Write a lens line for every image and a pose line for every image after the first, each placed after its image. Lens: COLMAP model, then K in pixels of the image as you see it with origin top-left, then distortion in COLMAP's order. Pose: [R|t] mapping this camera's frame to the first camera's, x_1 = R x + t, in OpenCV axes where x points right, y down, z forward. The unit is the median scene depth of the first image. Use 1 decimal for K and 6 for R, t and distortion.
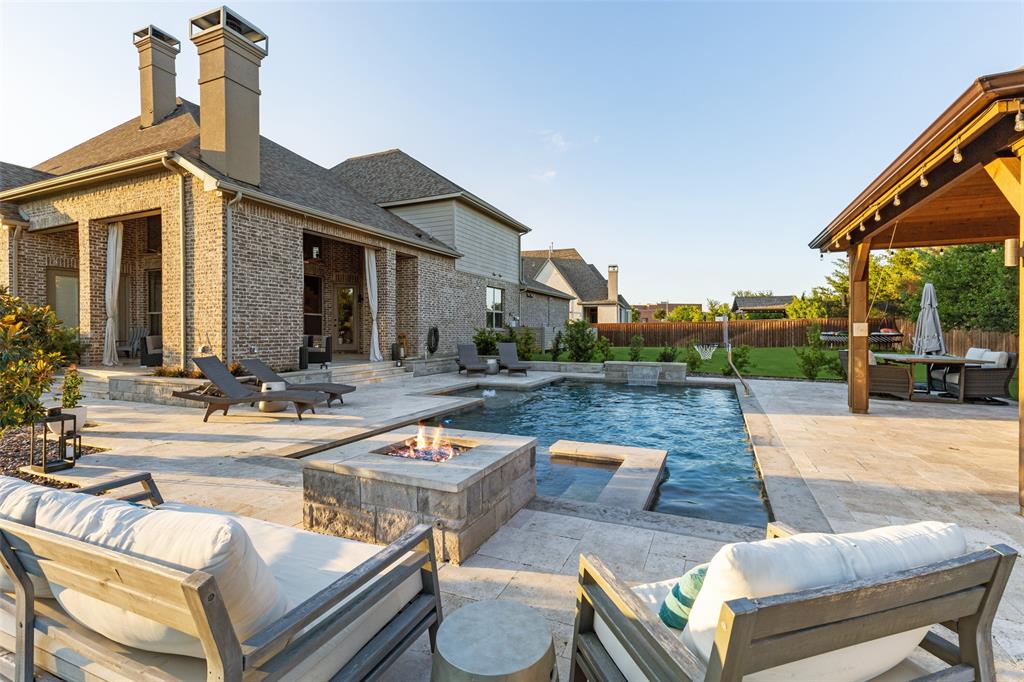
lens RADIAL K [[465.1, 0, 512.9], [0, 465.1, 337.0], [0, 0, 1]] dist [0.003241, 0.000207]
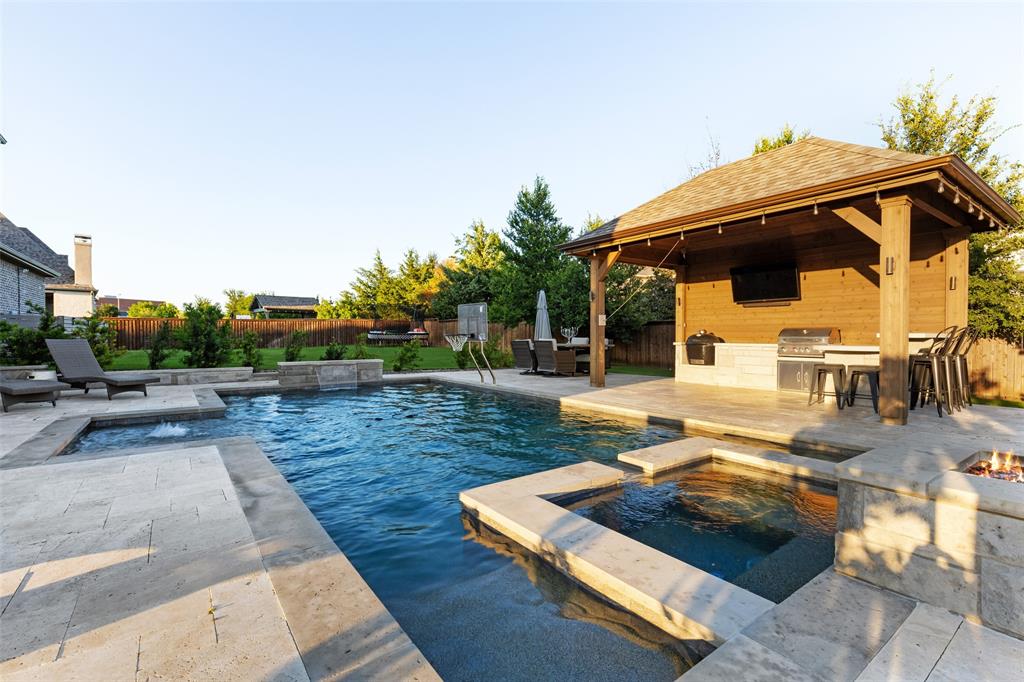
lens RADIAL K [[465.1, 0, 513.2], [0, 465.1, 340.3], [0, 0, 1]] dist [0.003241, 0.000207]
pose [[0.498755, -0.007987, 0.866706, -0.123838], [0.009109, 0.999951, 0.003974, 0.009793], [-0.866695, 0.005913, 0.498803, 0.172311]]
